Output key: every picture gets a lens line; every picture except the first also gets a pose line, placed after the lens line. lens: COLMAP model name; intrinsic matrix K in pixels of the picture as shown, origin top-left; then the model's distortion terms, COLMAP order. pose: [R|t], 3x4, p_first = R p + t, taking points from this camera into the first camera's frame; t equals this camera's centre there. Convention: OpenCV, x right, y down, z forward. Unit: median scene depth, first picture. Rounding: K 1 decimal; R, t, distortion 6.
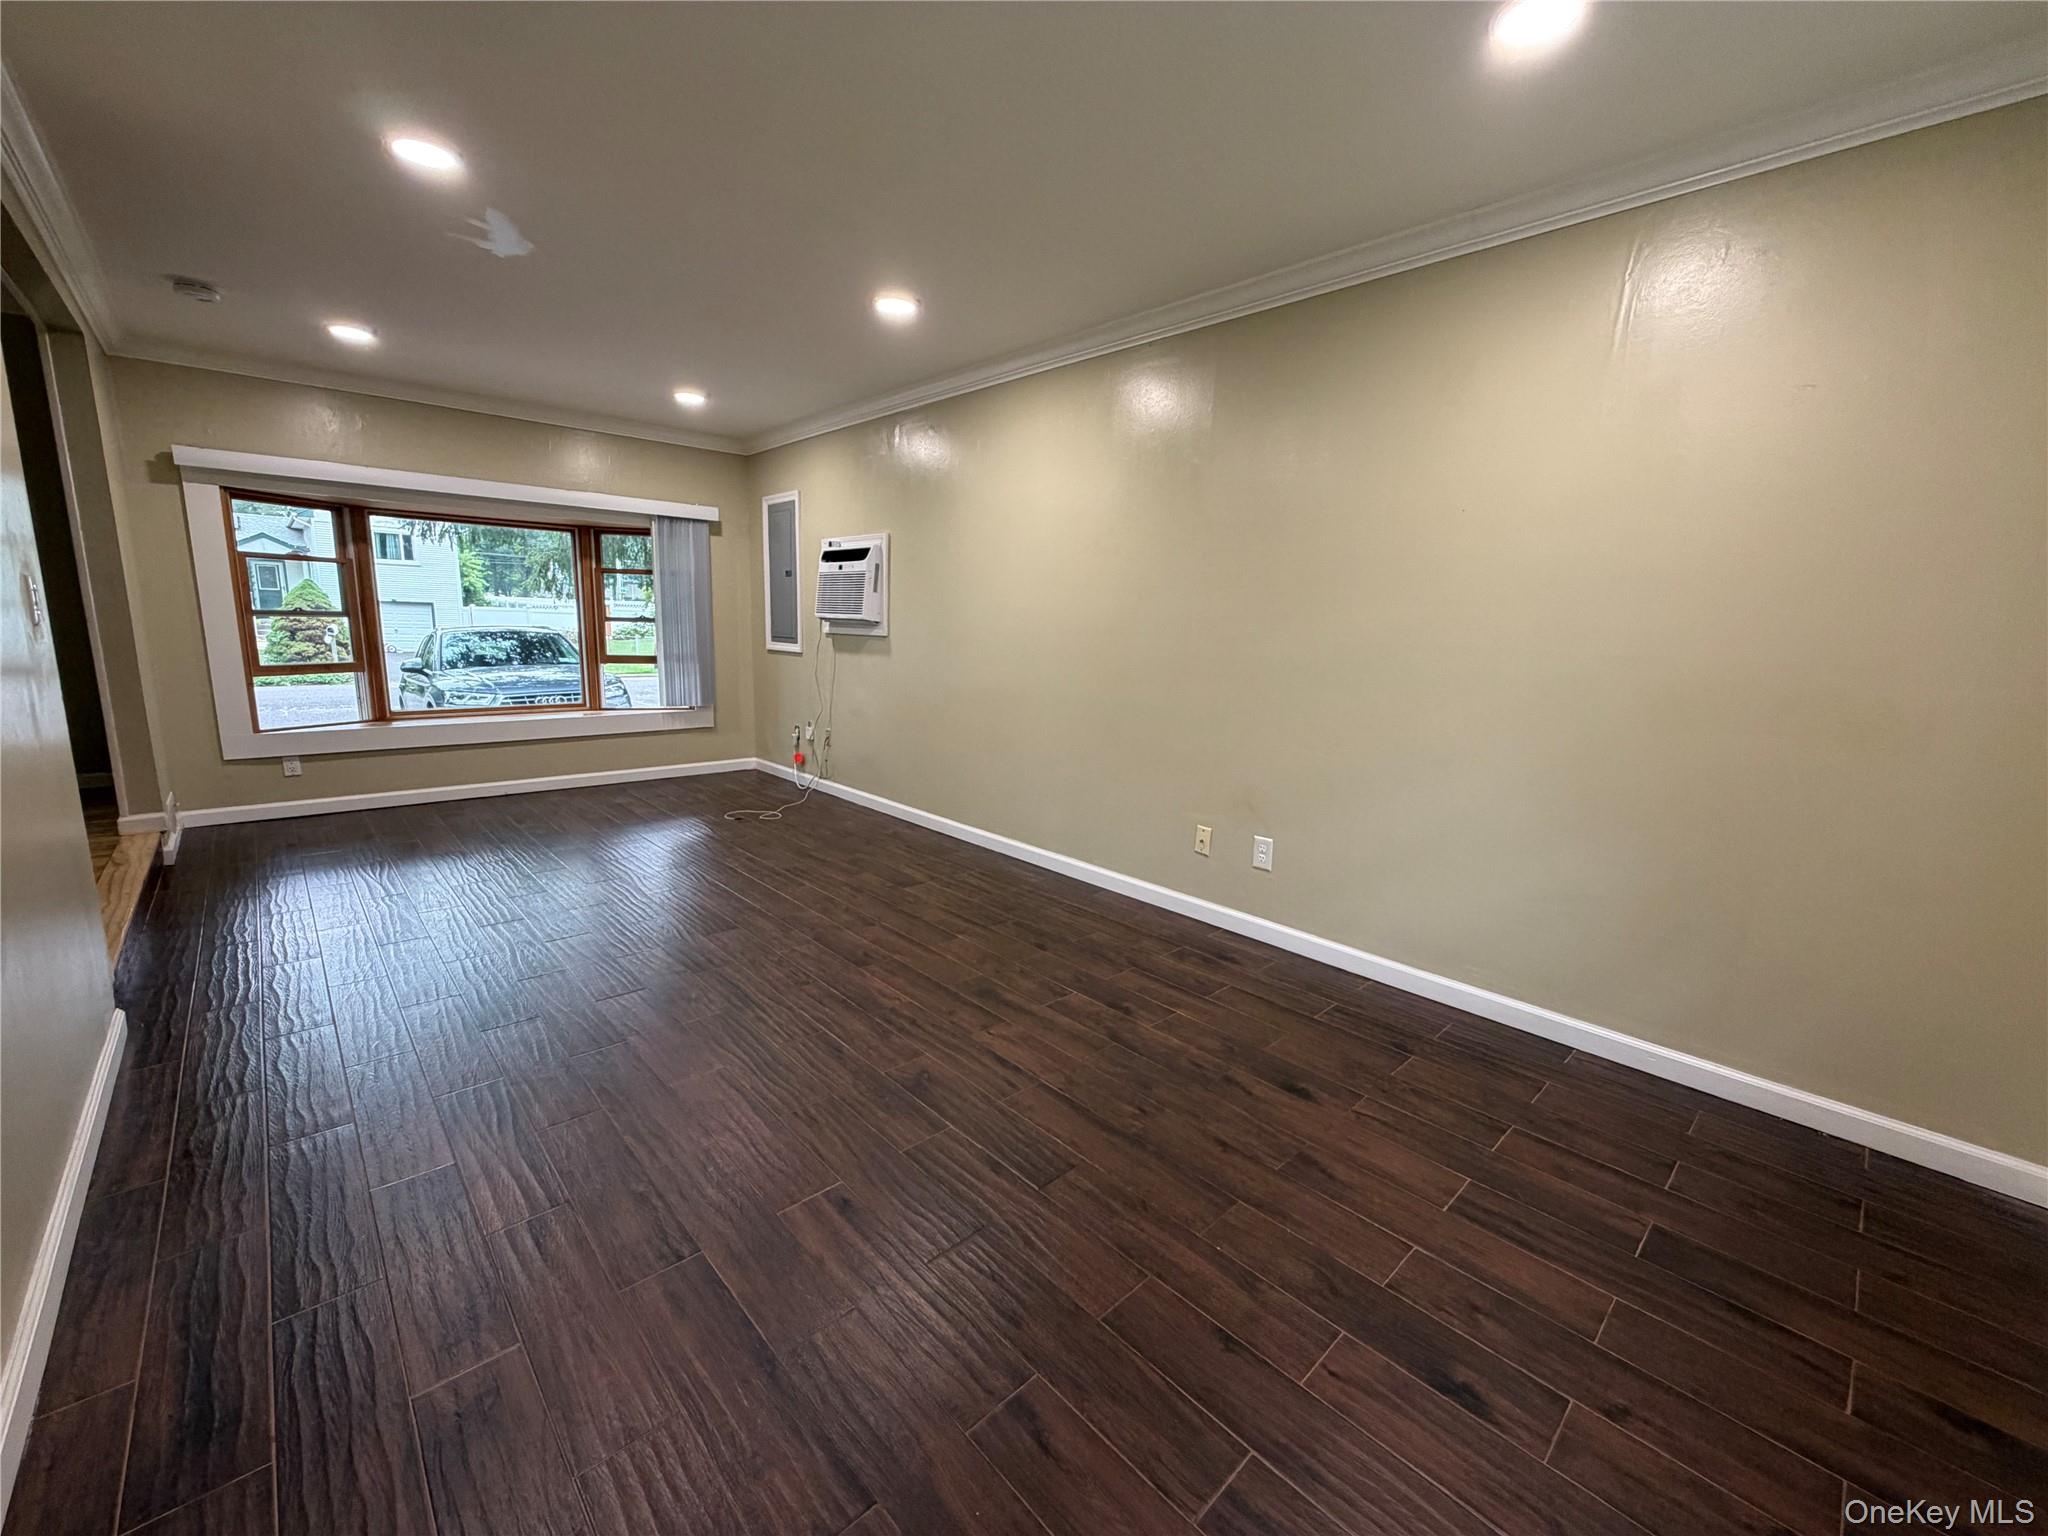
lens RADIAL K [[817.9, 0, 1018.8], [0, 817.9, 769.7], [0, 0, 1]] dist [0.000469, 0.000011]
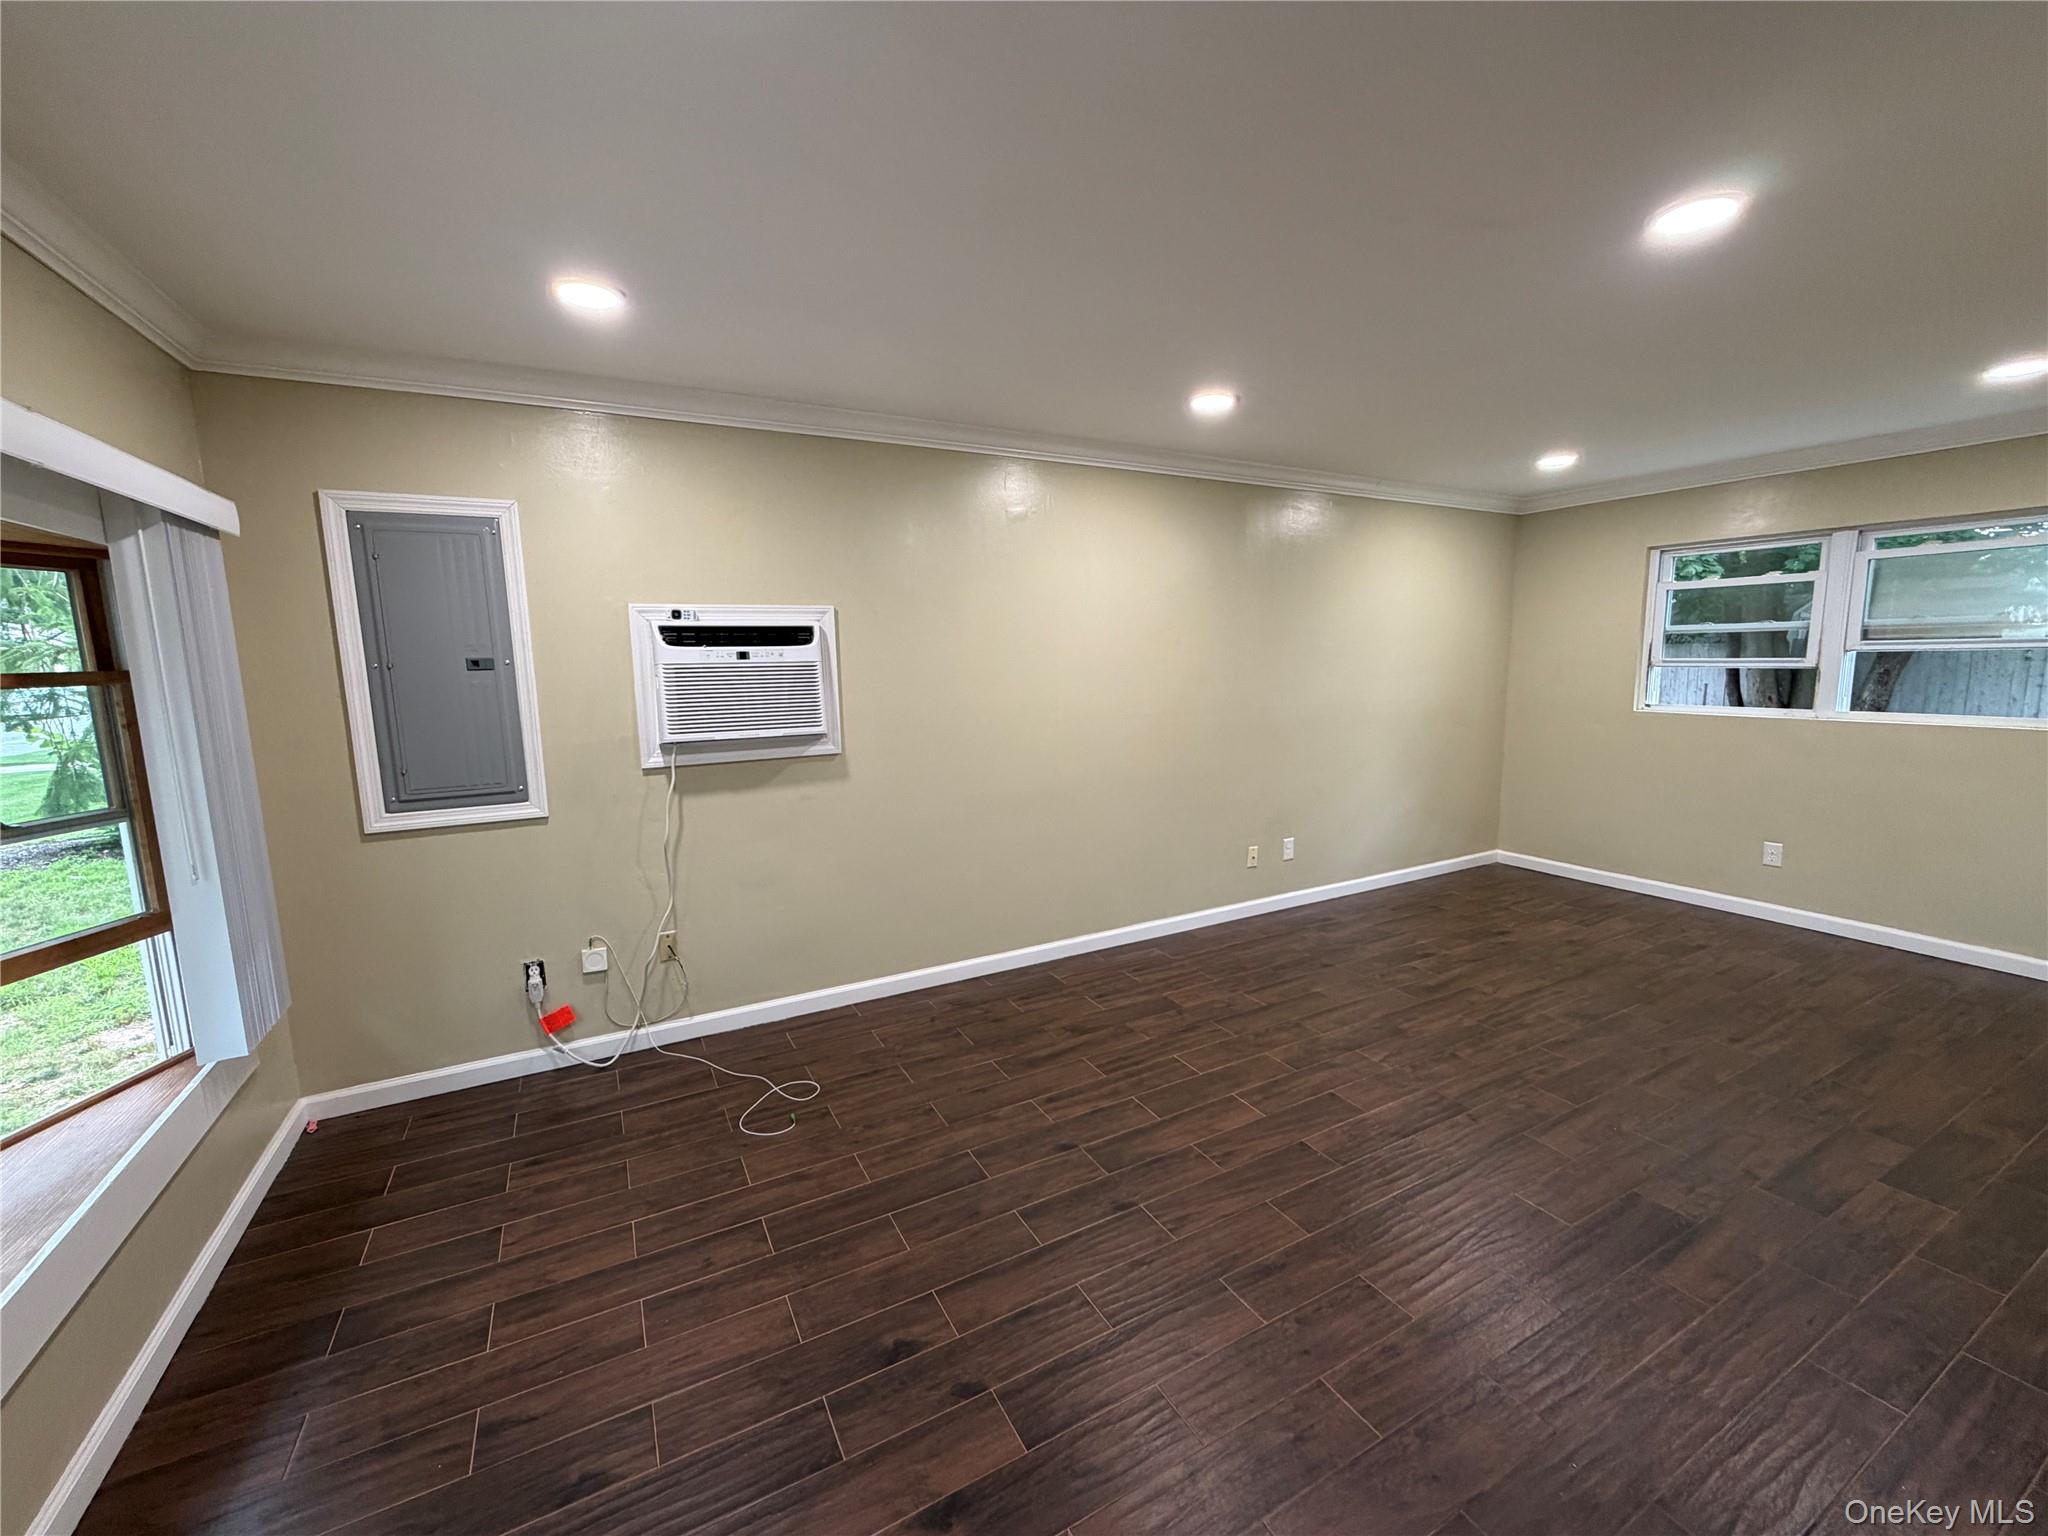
lens RADIAL K [[817.9, 0, 1018.8], [0, 817.9, 769.7], [0, 0, 1]] dist [0.000469, 0.000011]
pose [[0.250663, -0.173156, 0.952463, -1.014339], [0.196619, 0.972473, 0.125049, -0.267373], [-0.947897, 0.155927, 0.277809, 0.866225]]
